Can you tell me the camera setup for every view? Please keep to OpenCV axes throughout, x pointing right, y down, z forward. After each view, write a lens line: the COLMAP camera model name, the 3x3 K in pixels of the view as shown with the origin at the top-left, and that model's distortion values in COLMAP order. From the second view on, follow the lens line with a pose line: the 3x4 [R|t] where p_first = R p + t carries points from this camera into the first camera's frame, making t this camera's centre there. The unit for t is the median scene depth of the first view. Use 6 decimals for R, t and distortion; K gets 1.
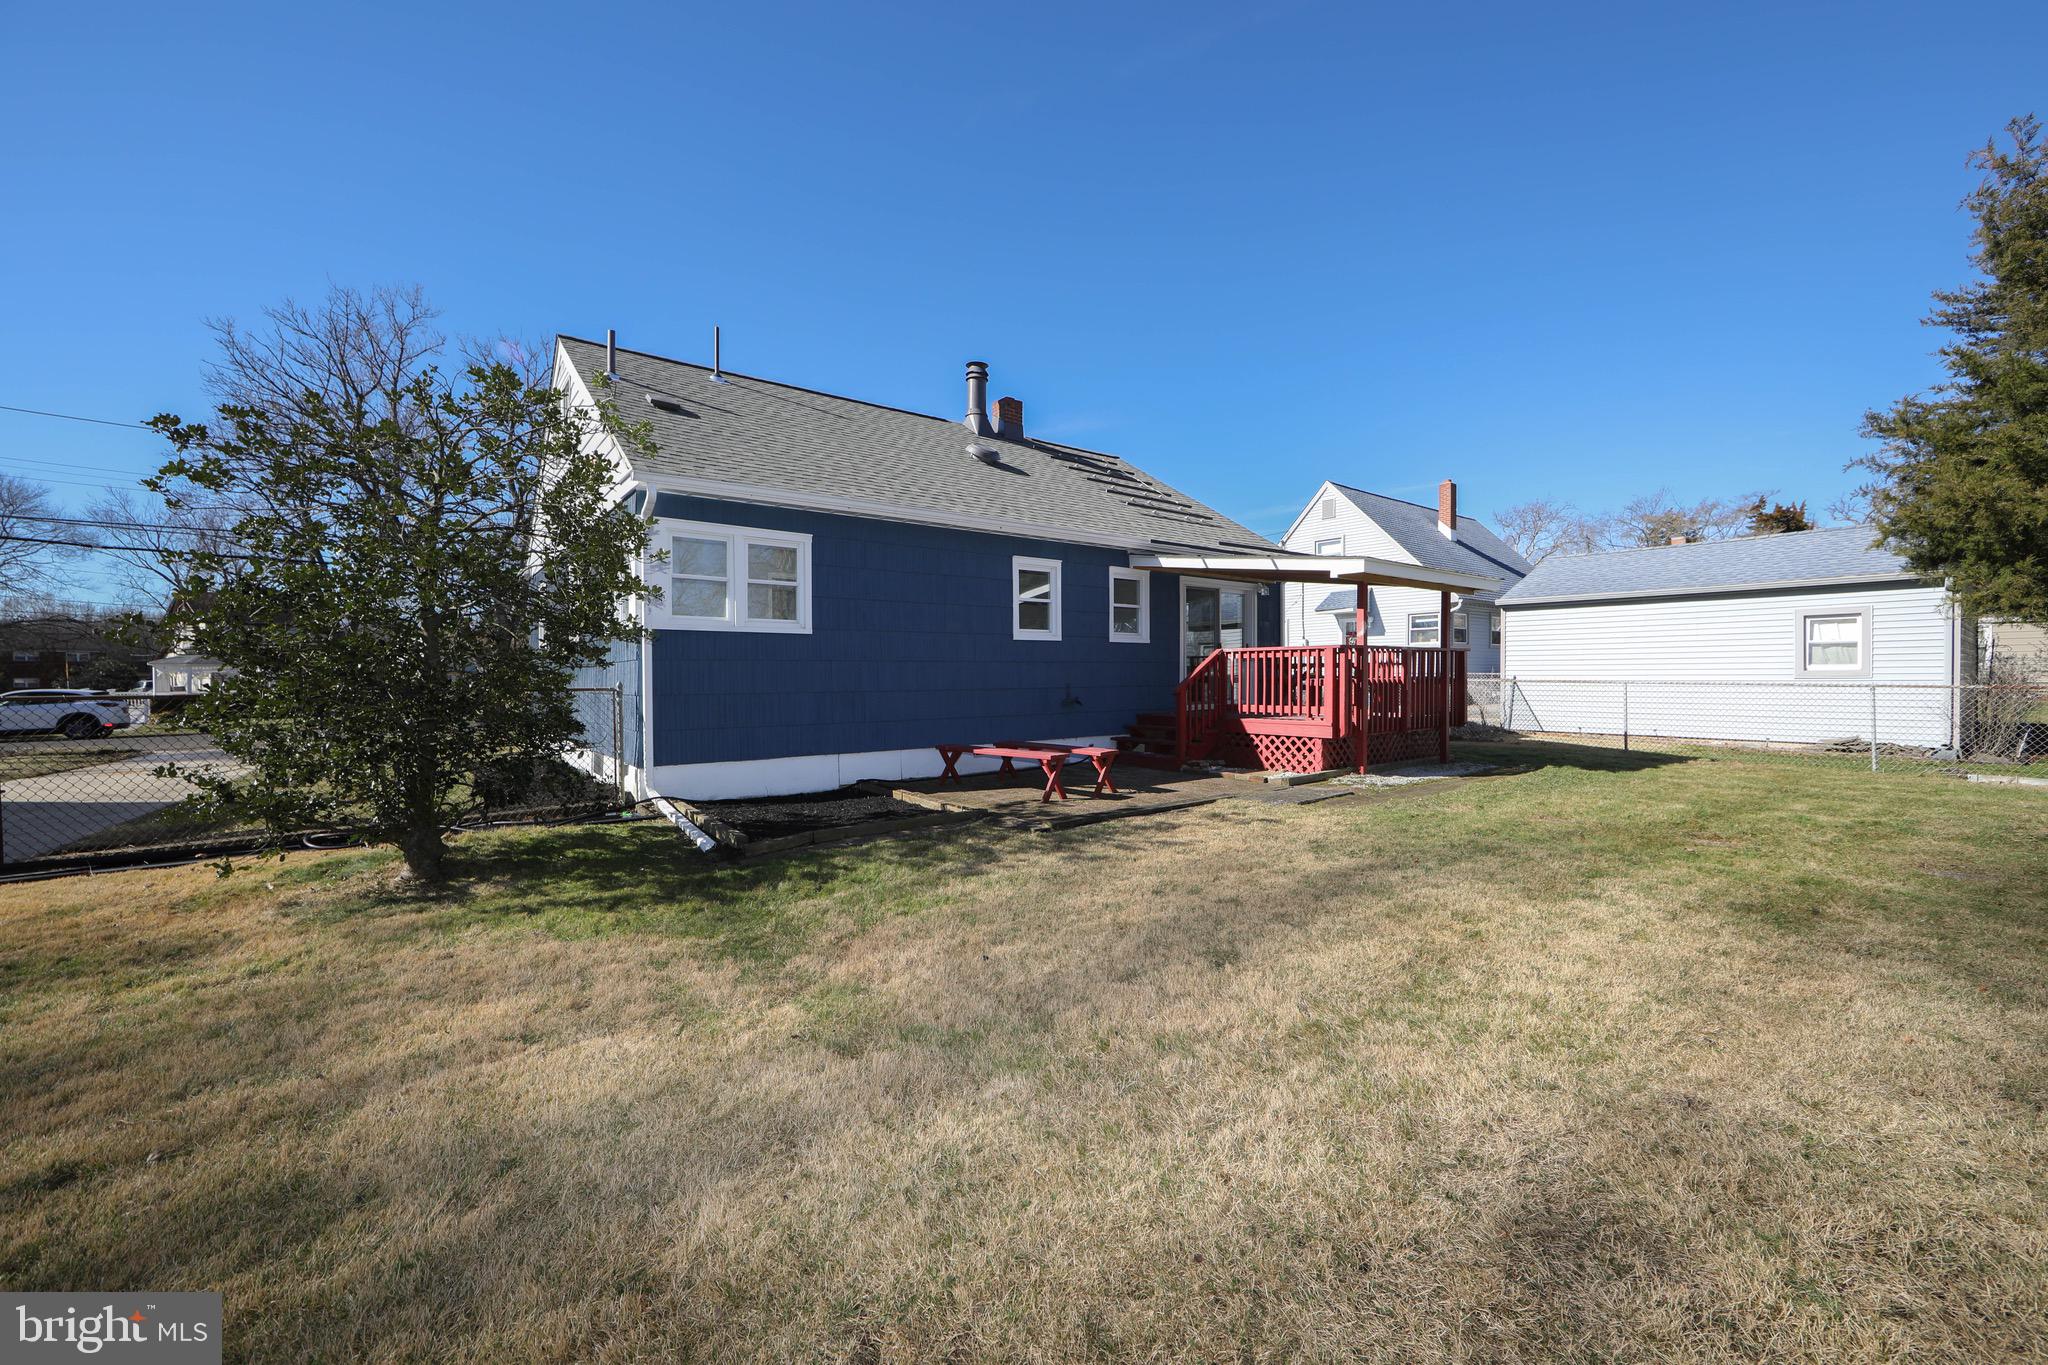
lens RADIAL K [[802.0, 0, 1023.4], [0, 802.0, 685.8], [0, 0, 1]] dist [-0.008473, 0.000374]
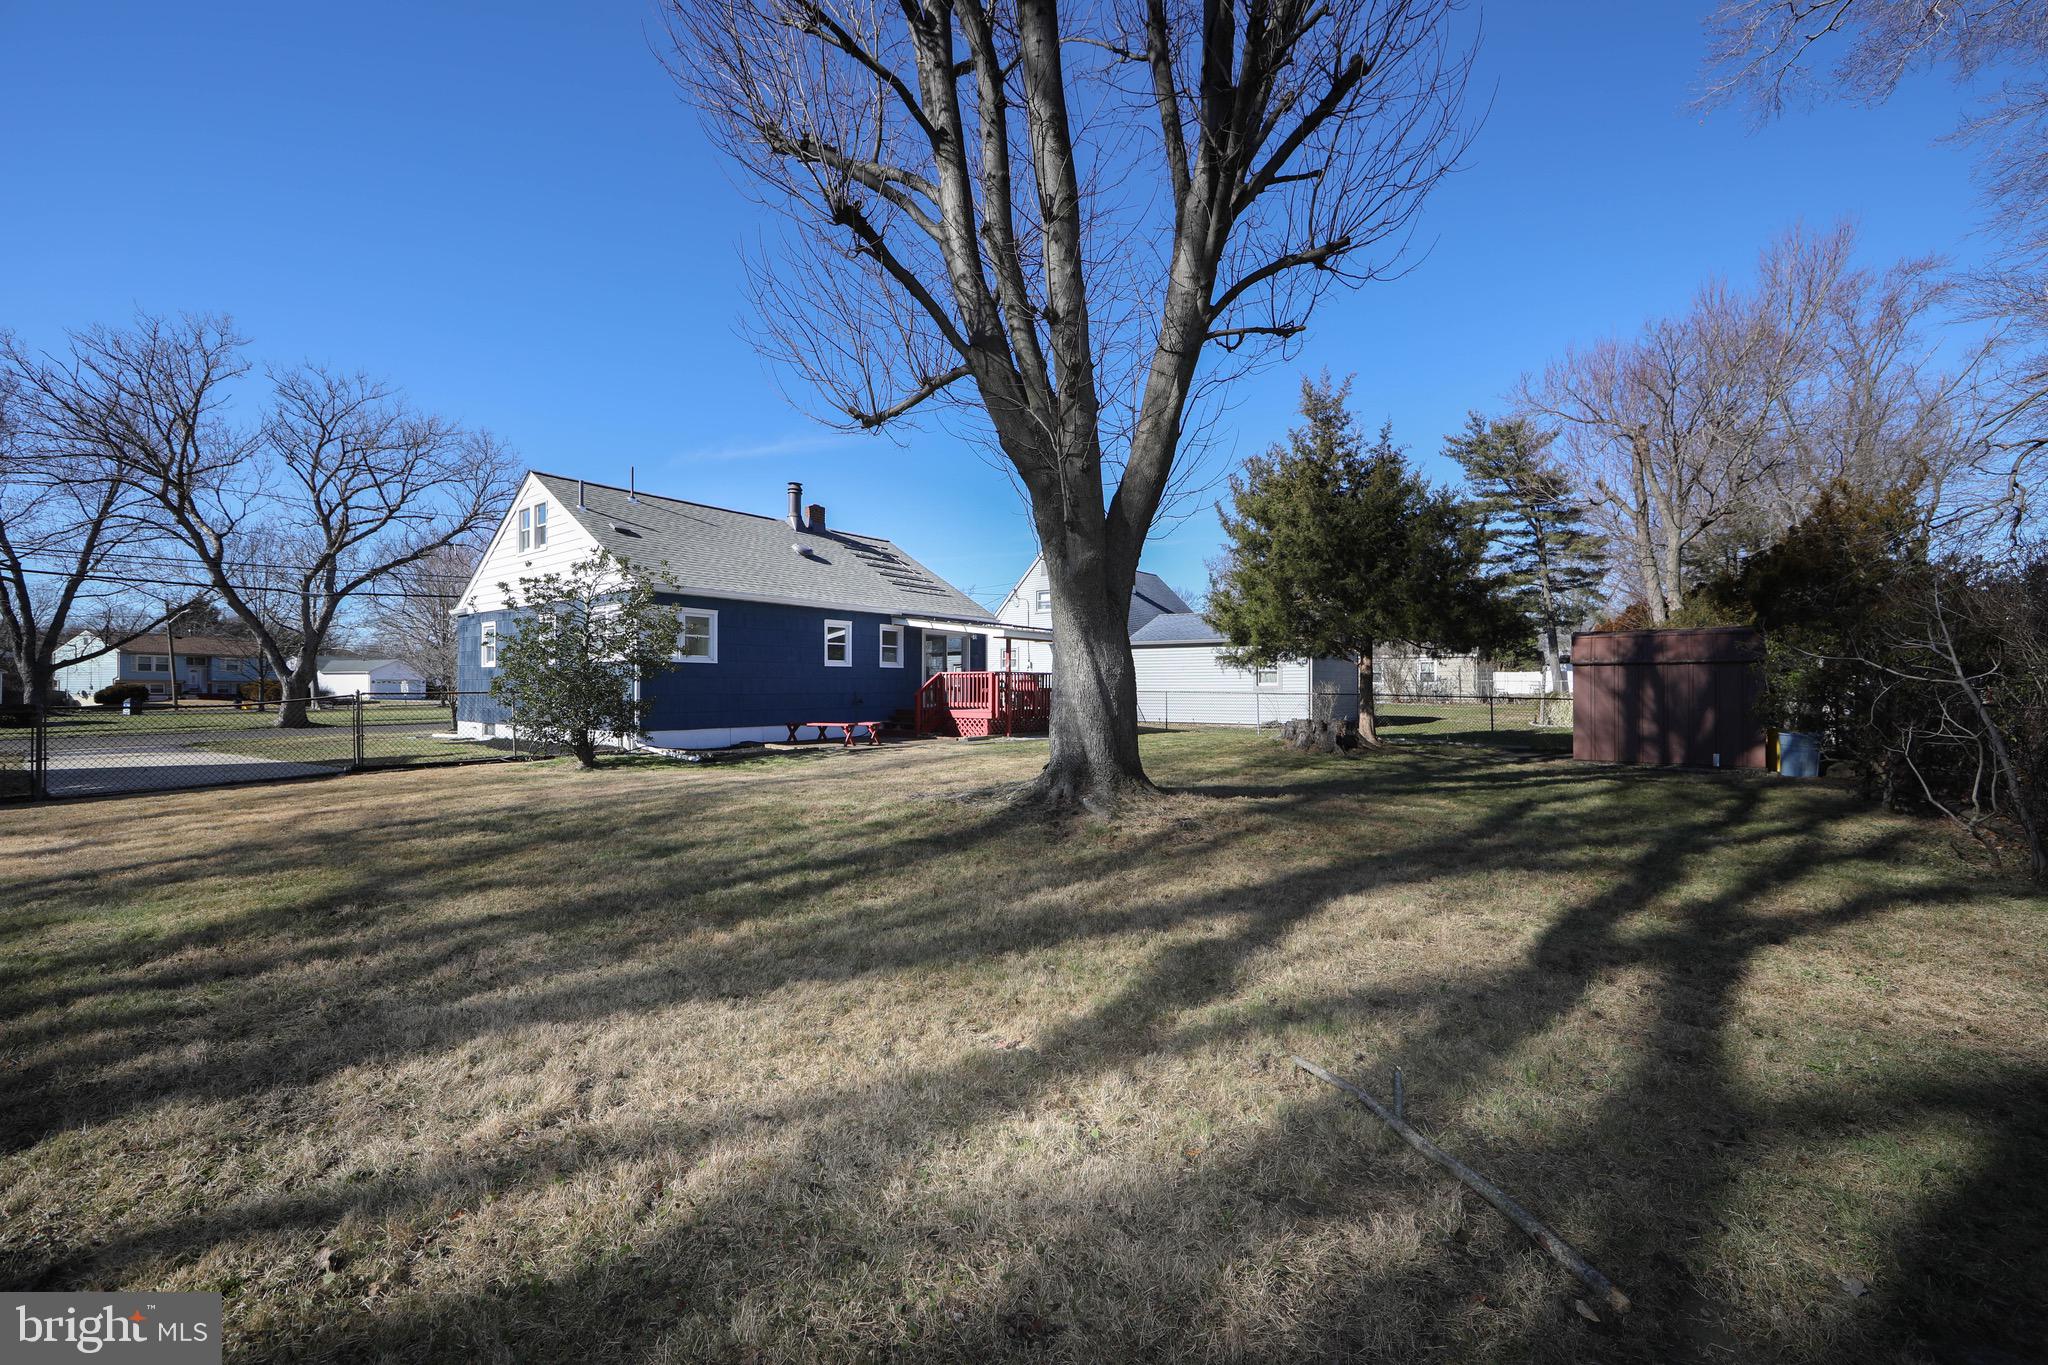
lens RADIAL K [[802.0, 0, 1025.6], [0, 802.0, 694.3], [0, 0, 1]] dist [-0.008473, 0.000374]
pose [[0.963692, 0.003701, 0.266990, -0.053480], [-0.001856, 0.999973, -0.007162, 0.016209], [-0.267009, 0.006407, 0.963673, -0.775412]]
